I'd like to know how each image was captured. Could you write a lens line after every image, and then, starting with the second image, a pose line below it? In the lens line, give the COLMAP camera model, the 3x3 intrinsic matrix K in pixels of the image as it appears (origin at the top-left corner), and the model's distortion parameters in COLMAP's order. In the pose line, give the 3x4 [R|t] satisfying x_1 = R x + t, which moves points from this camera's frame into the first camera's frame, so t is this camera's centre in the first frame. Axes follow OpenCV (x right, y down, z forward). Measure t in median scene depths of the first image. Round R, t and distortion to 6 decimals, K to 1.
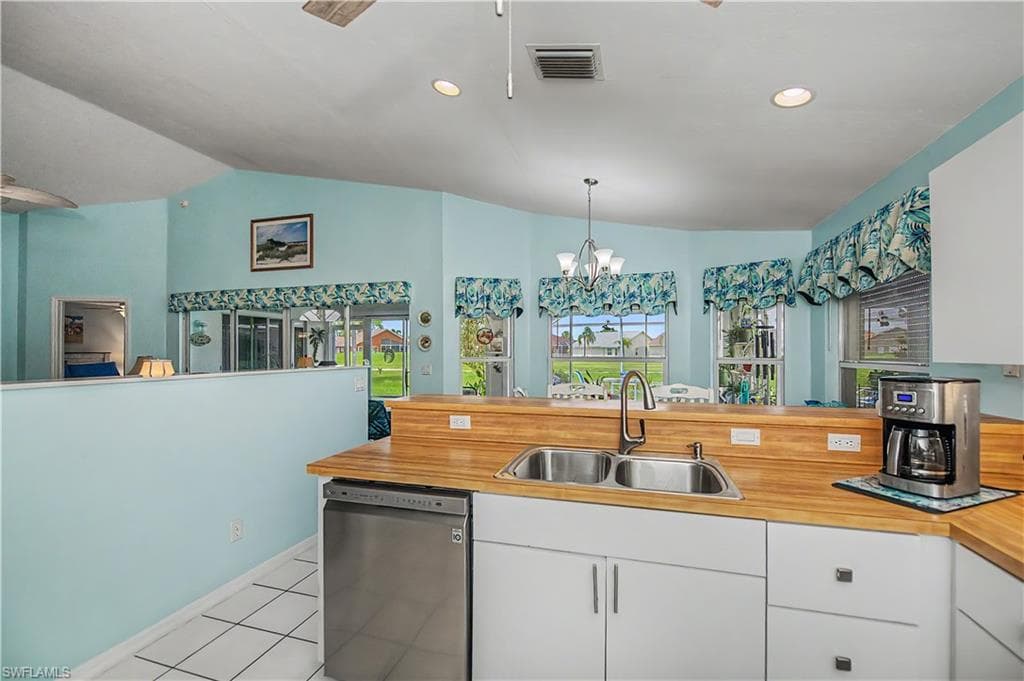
lens RADIAL K [[412.6, 0, 506.2], [0, 412.6, 348.1], [0, 0, 1]] dist [-0.024667, -0.000811]
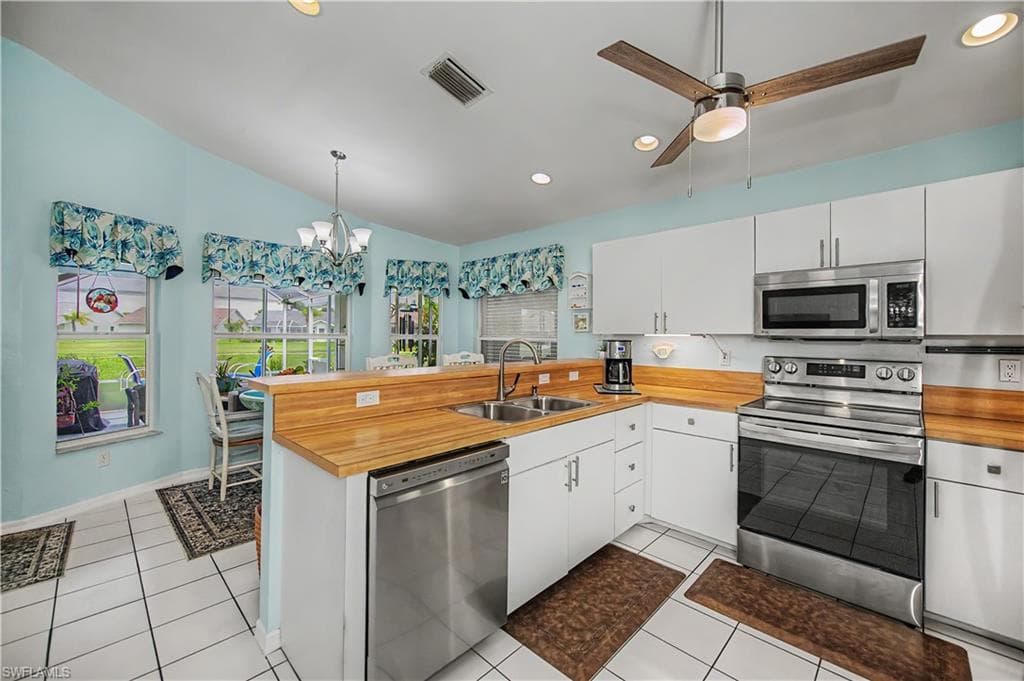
lens RADIAL K [[412.6, 0, 502.6], [0, 412.6, 335.9], [0, 0, 1]] dist [-0.024667, -0.000811]
pose [[0.450844, 0.003414, 0.892596, -0.449076], [-0.019636, 0.999789, 0.006094, 0.015167], [-0.892387, -0.020275, 0.450815, 0.177522]]
